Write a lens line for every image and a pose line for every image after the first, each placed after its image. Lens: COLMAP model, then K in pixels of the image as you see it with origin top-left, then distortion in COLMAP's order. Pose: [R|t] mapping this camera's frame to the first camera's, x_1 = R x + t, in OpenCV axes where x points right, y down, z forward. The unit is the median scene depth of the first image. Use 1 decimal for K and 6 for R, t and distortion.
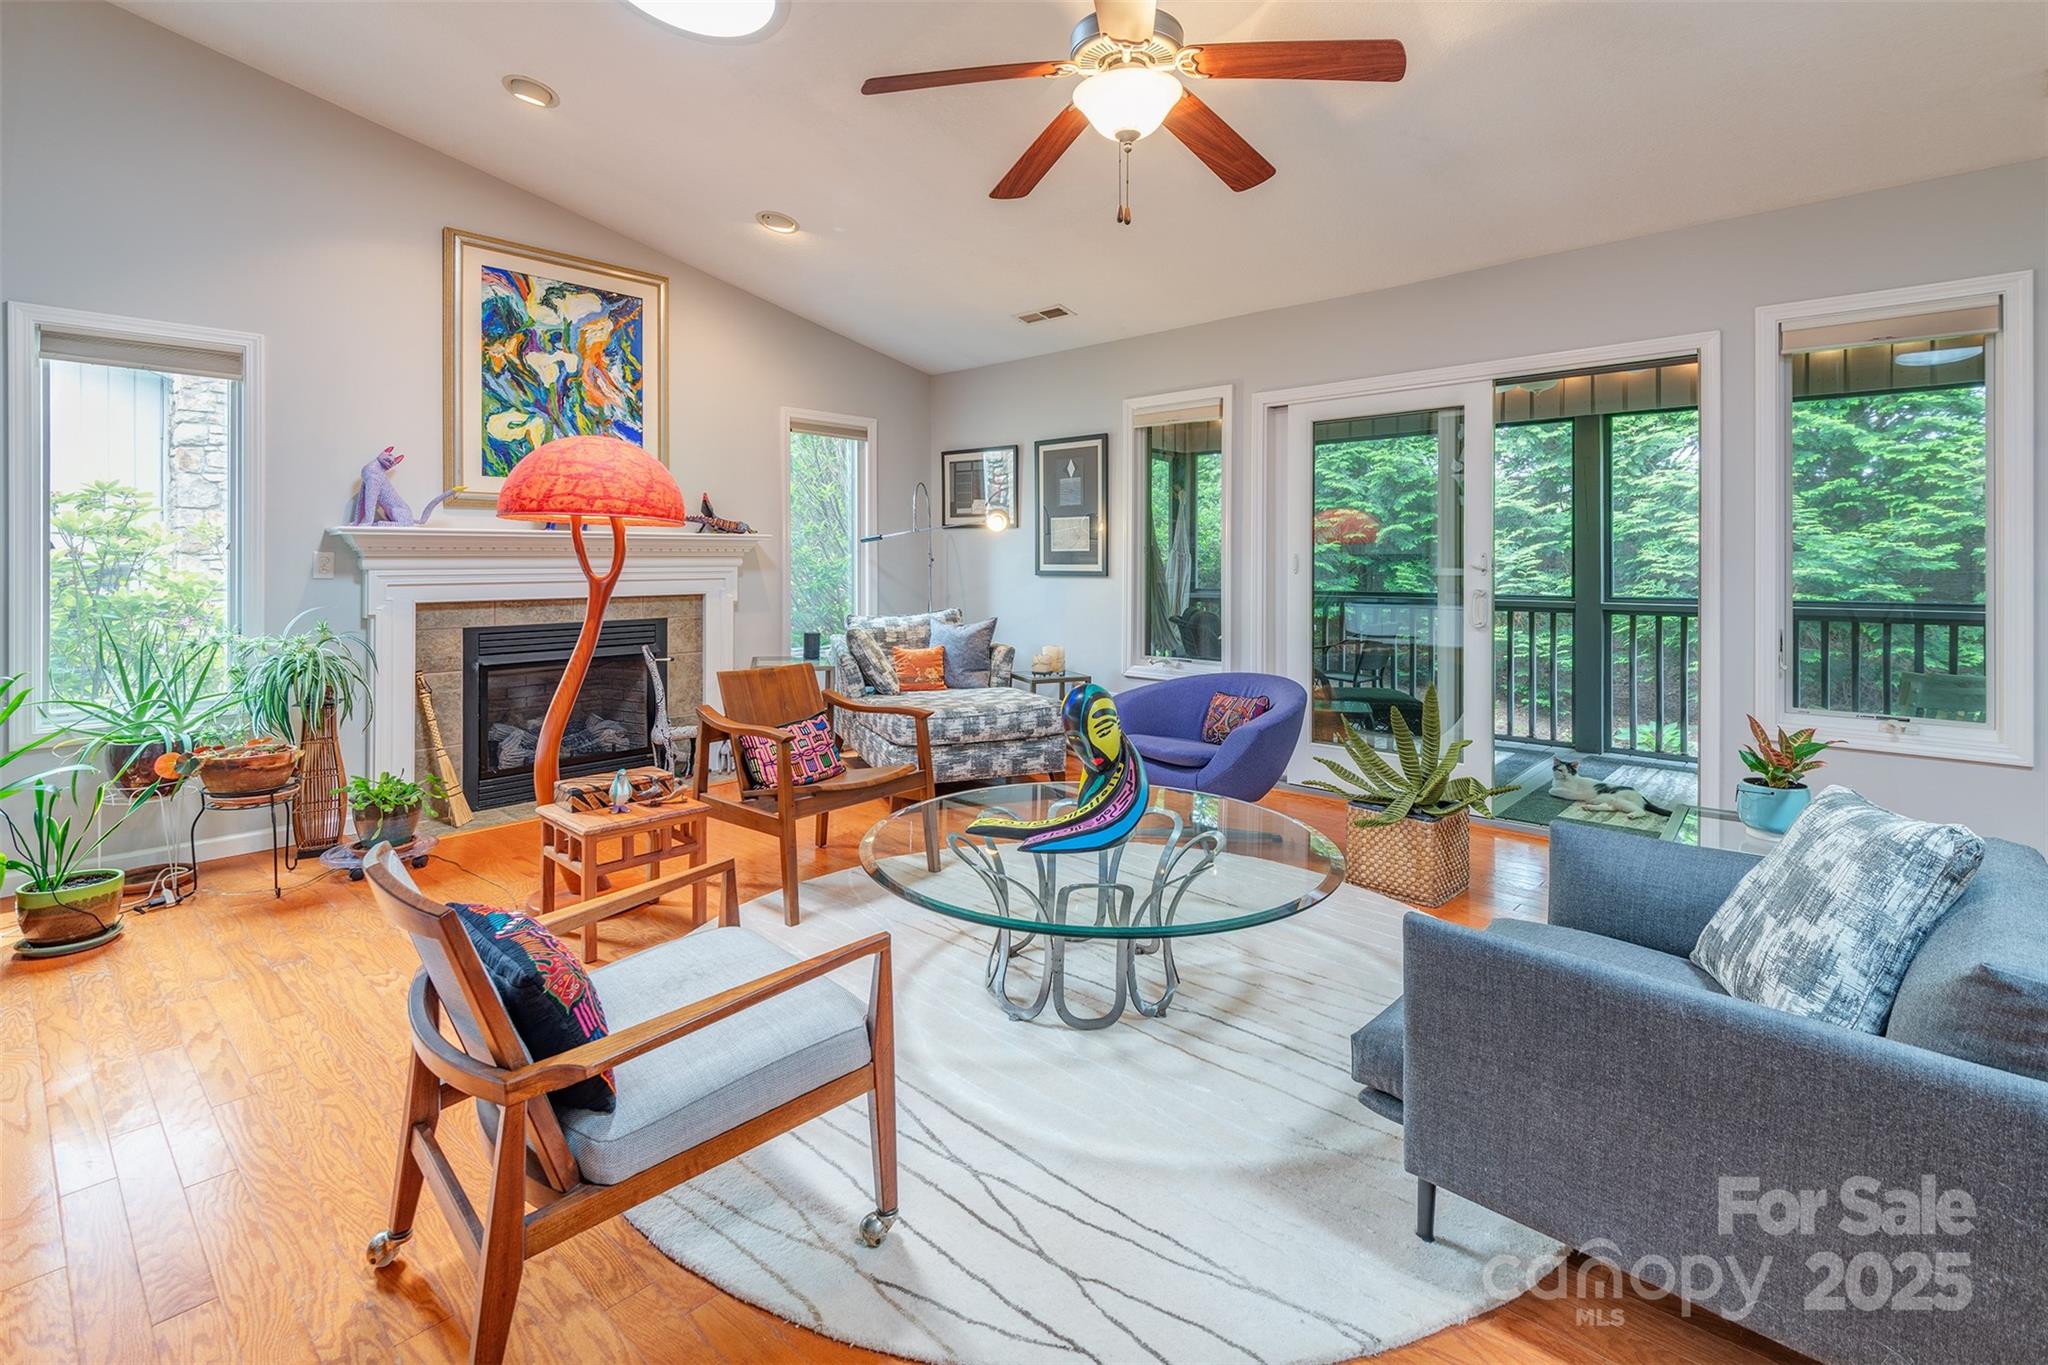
lens RADIAL K [[953.6, 0, 1140.8], [0, 953.6, 561.6], [0, 0, 1]] dist [0.031742, -0.018457]
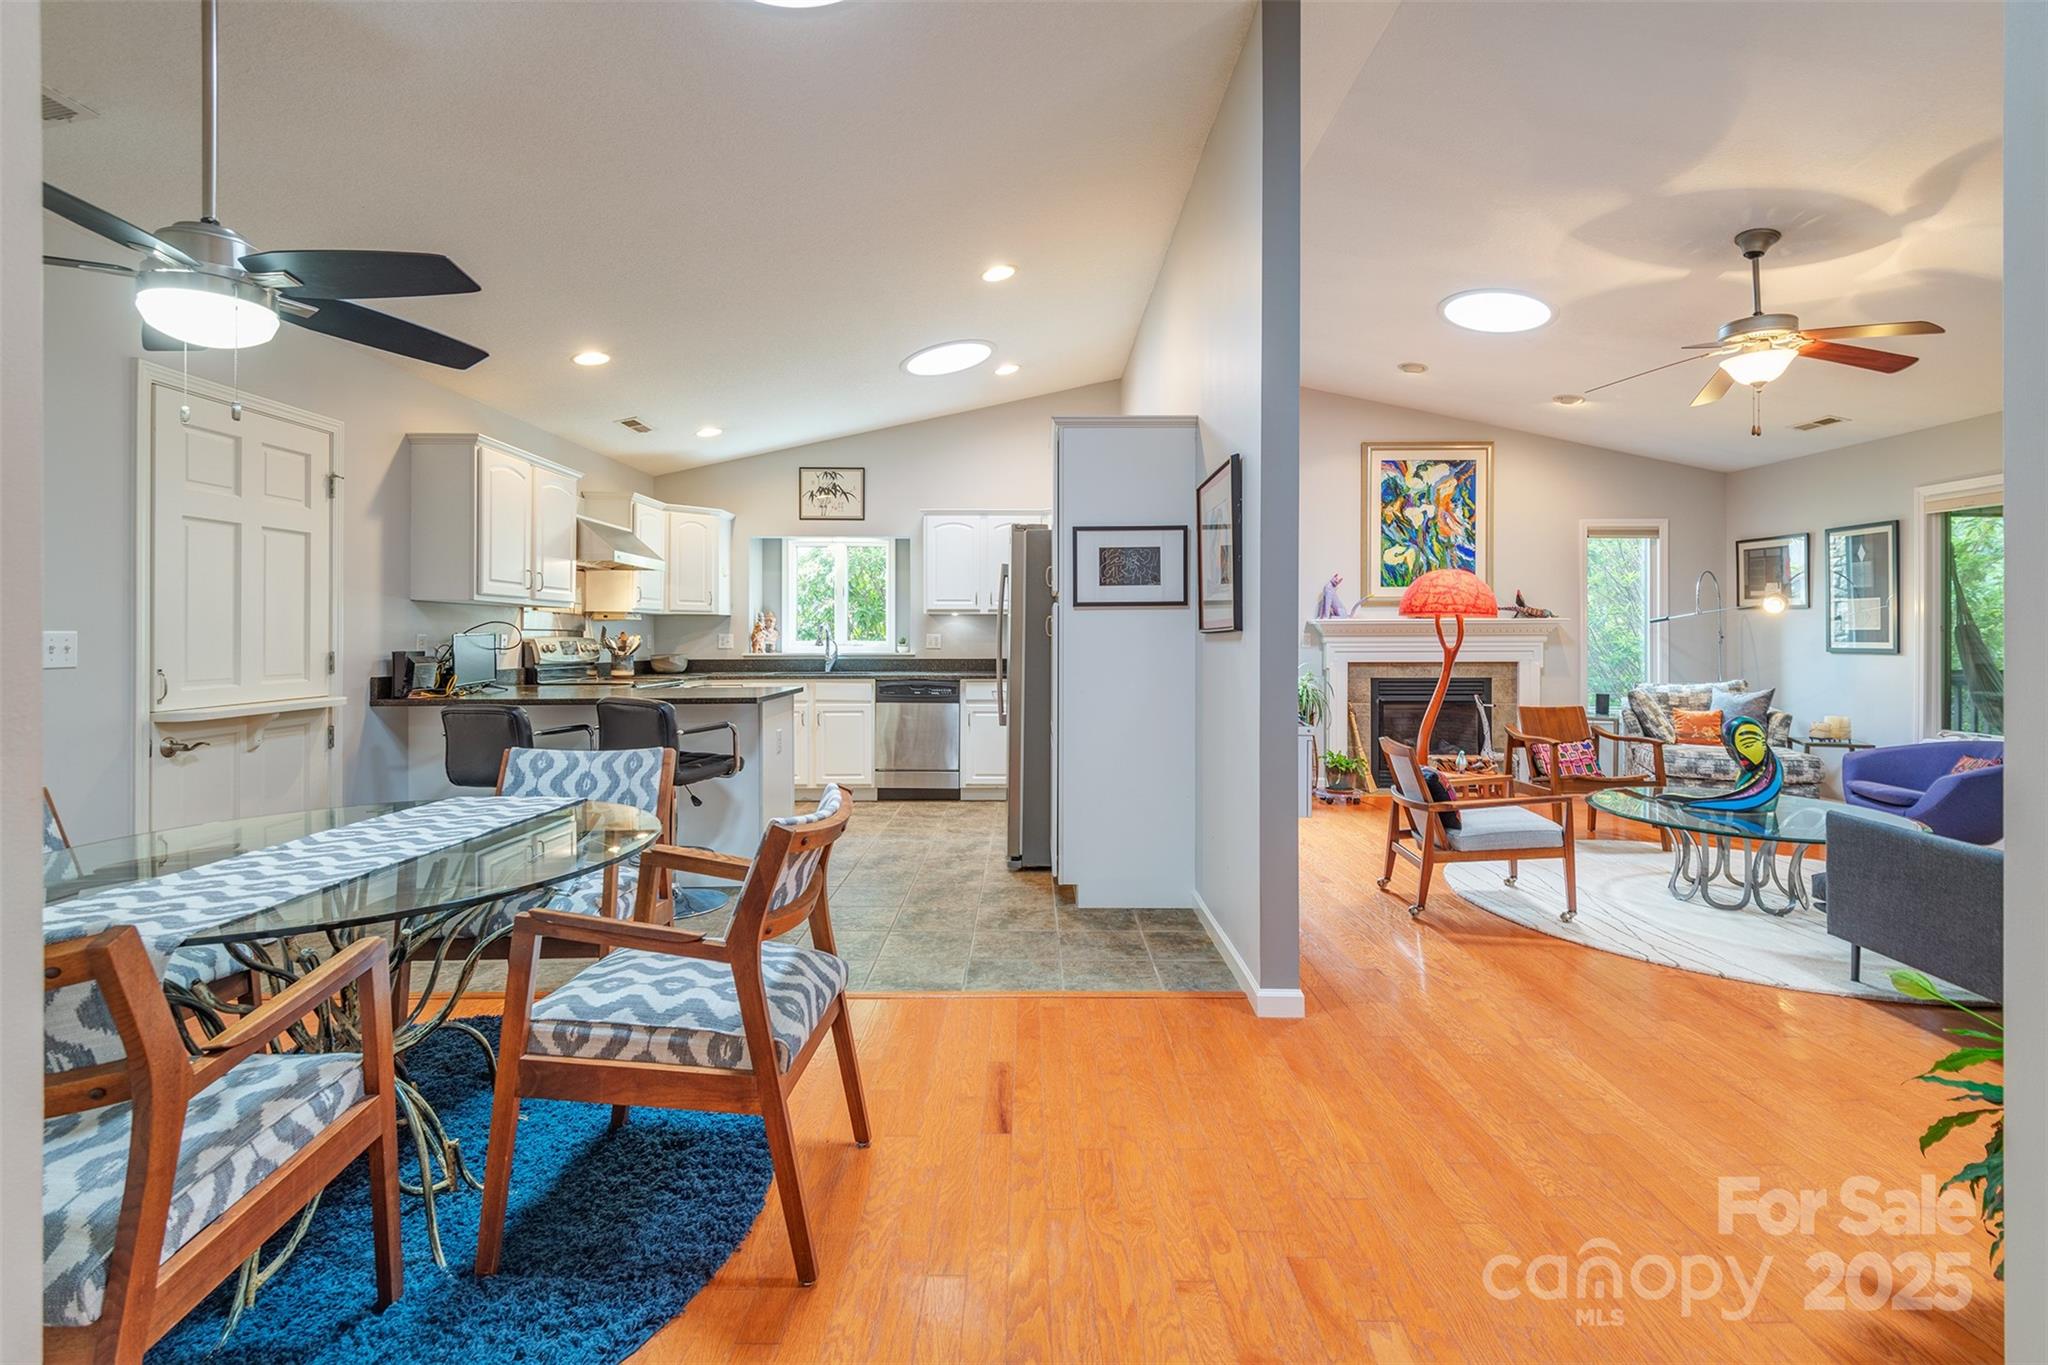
lens RADIAL K [[965.5, 0, 1024.4], [0, 965.5, 637.4], [0, 0, 1]] dist [0.031340, -0.021067]
pose [[0.610743, 0.001374, -0.791828, 0.255032], [-0.001446, 0.999999, 0.000619, -0.001999], [0.791828, 0.000767, 0.610744, -0.488258]]
